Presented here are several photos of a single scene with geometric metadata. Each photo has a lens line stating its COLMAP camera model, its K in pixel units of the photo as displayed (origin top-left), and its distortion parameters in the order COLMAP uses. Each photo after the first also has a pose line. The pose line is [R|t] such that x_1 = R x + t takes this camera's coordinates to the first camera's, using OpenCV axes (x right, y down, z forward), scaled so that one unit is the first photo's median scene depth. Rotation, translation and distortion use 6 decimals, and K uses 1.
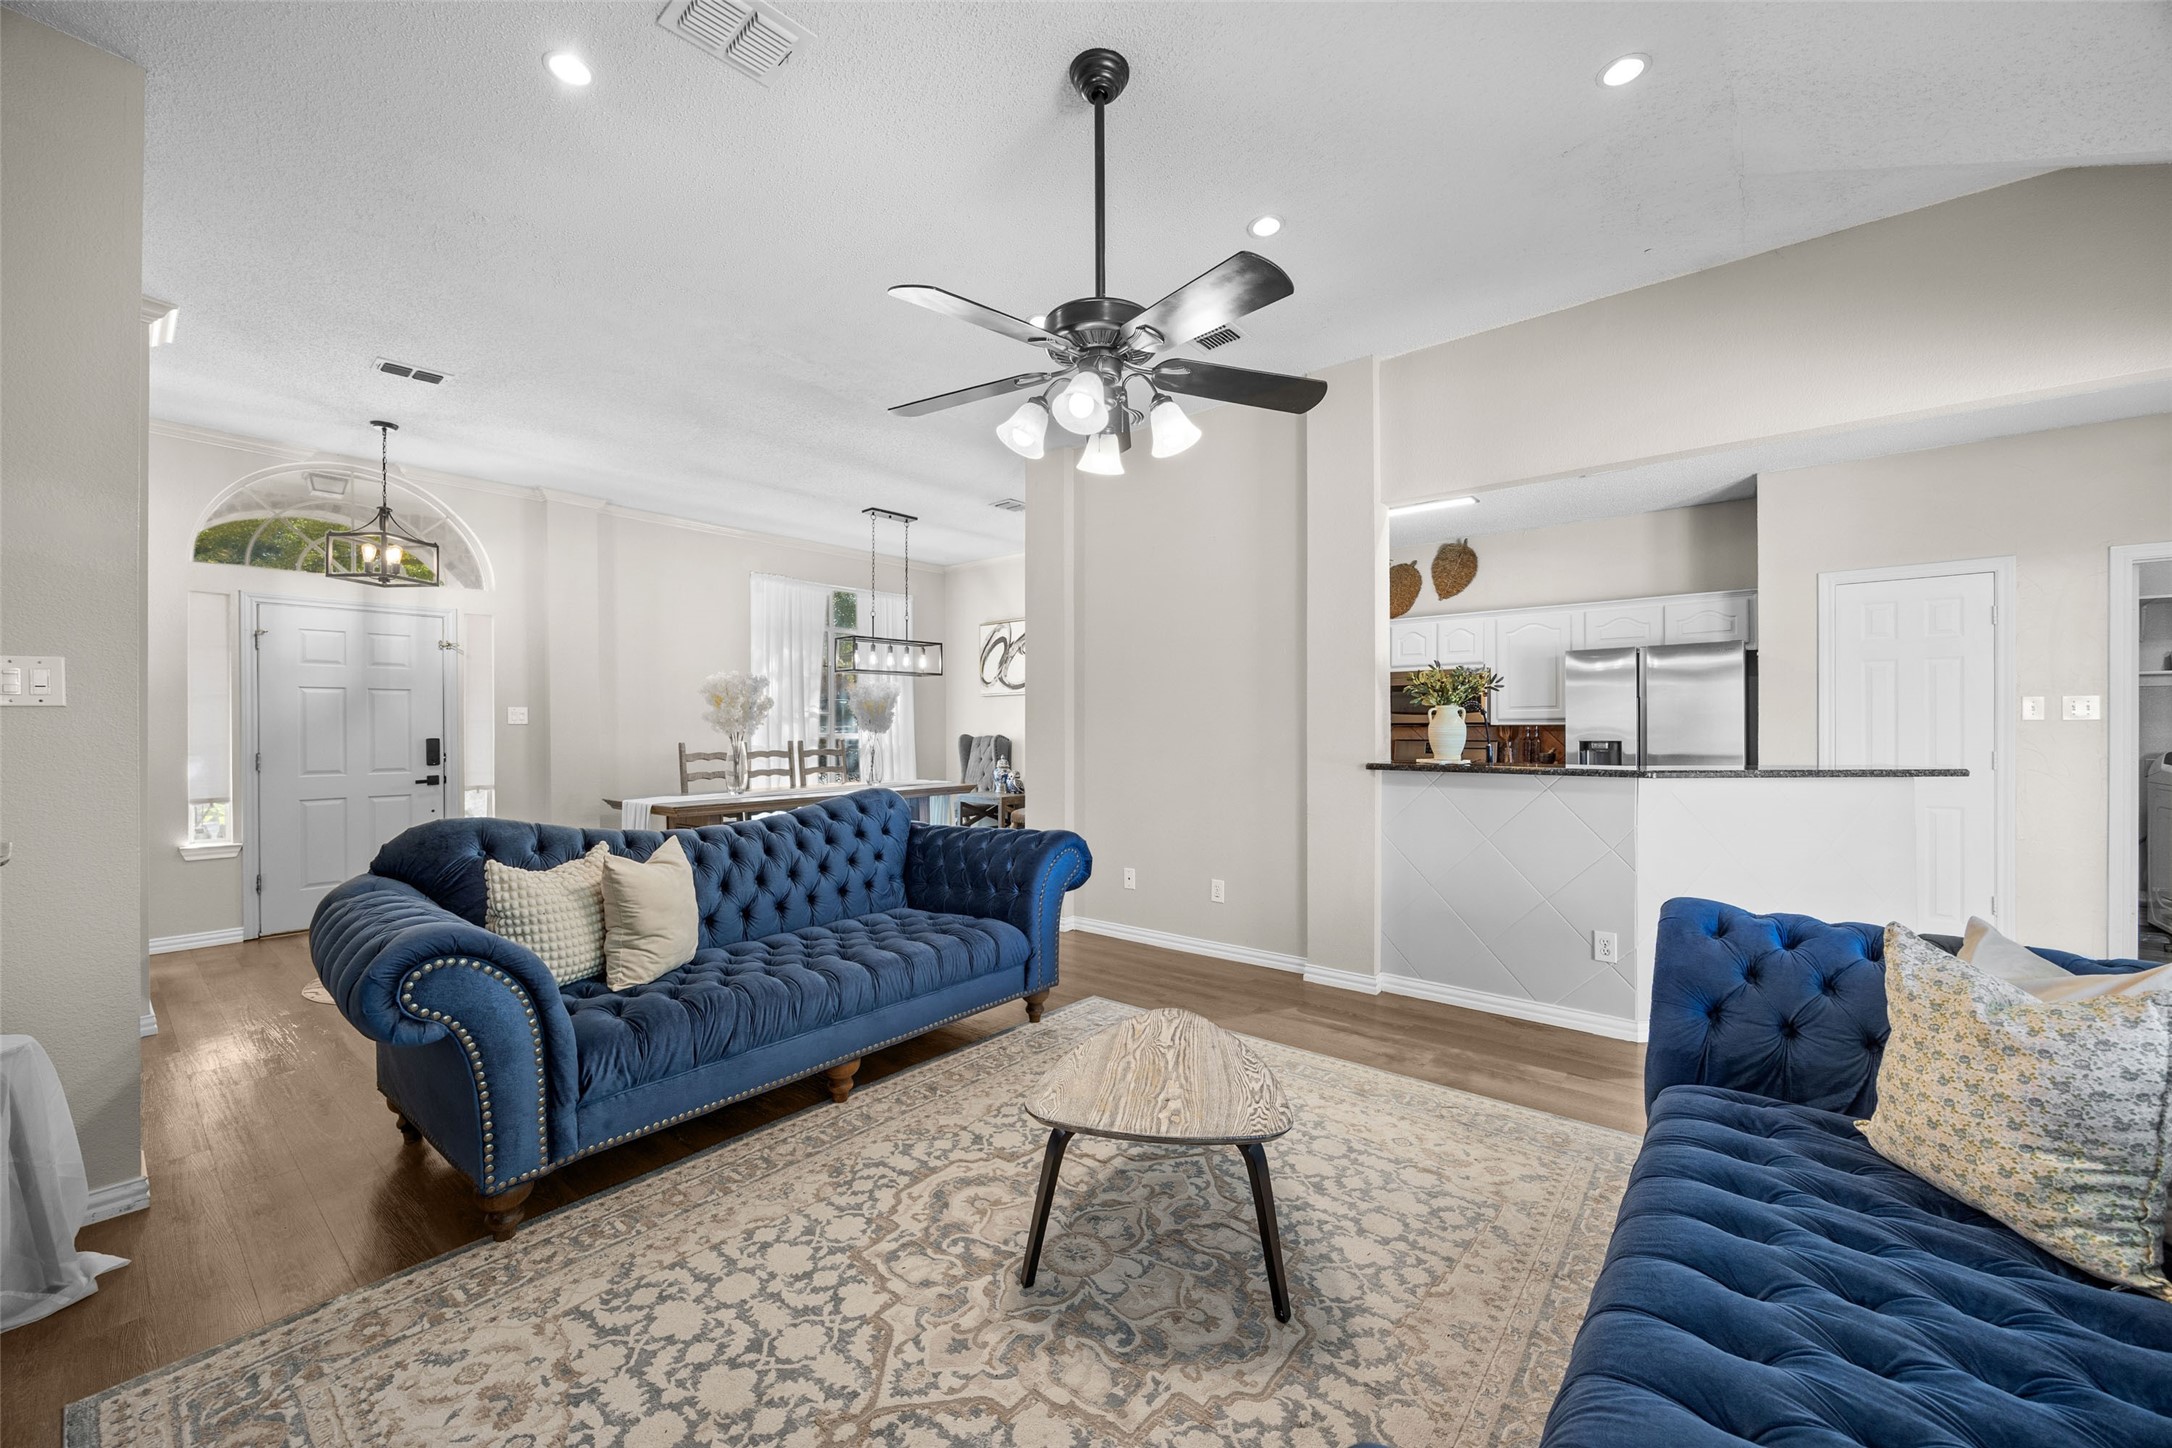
lens RADIAL K [[826.9, 0, 1093.2], [0, 826.9, 730.4], [0, 0, 1]] dist [-0.005255, 0.000099]
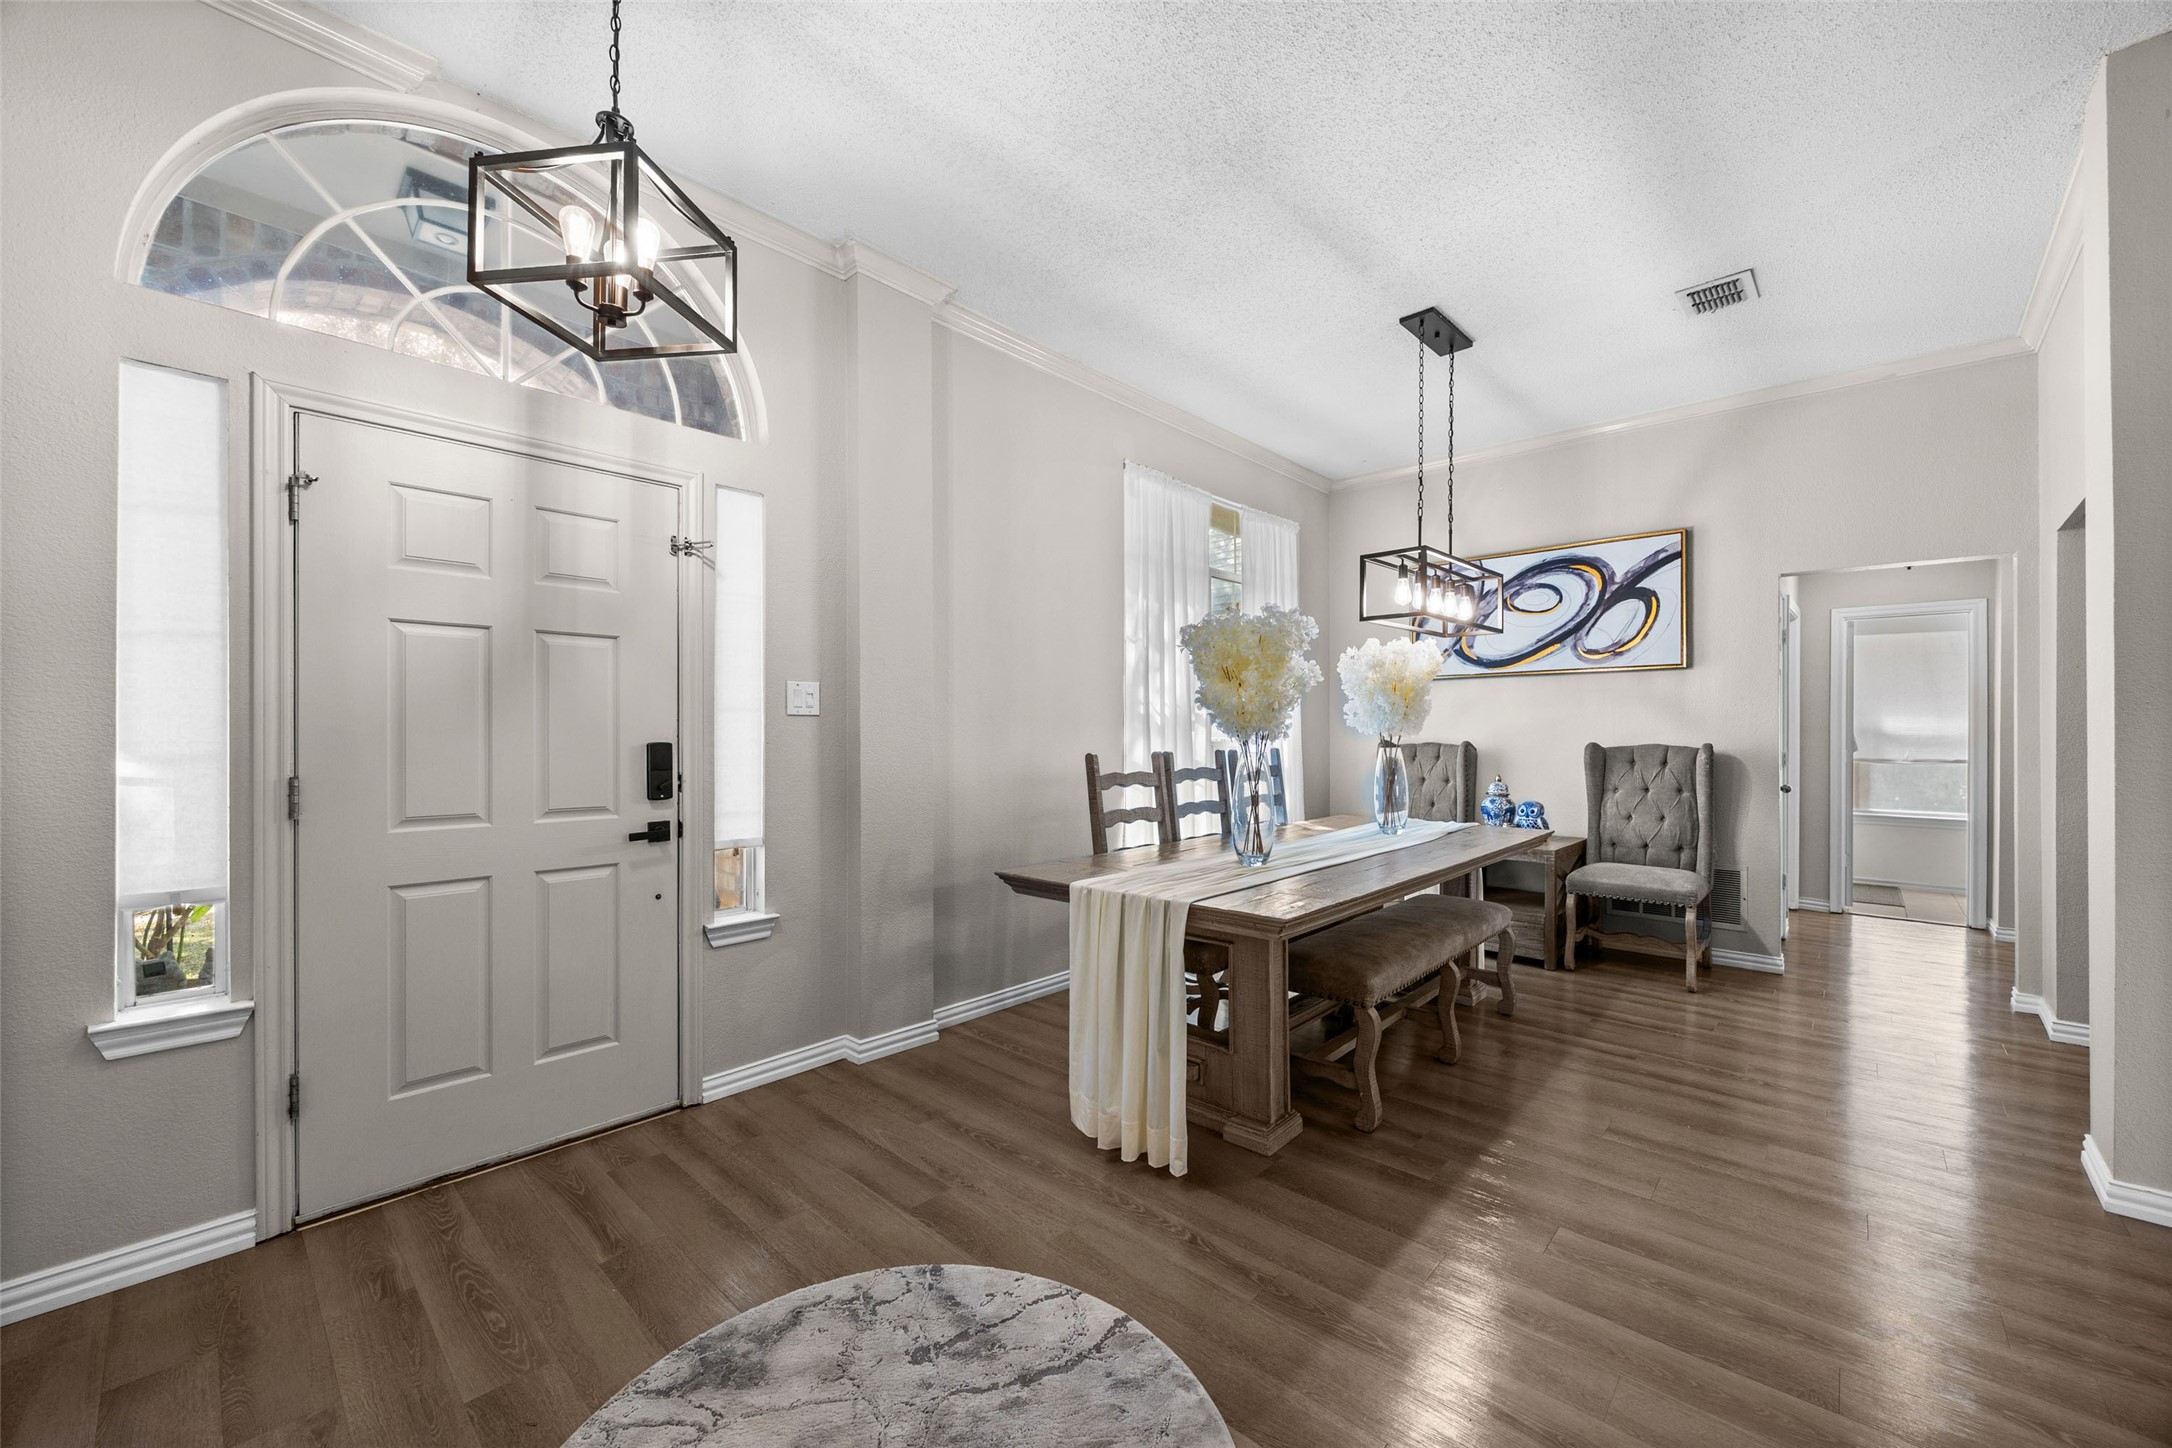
lens RADIAL K [[826.9, 0, 1094.4], [0, 826.9, 734.6], [0, 0, 1]] dist [-0.005255, 0.000099]
pose [[0.998196, 0.004560, -0.059862, -0.963386], [-0.004762, 0.999983, -0.003234, 0.009586], [0.059847, 0.003514, 0.998201, 0.998388]]
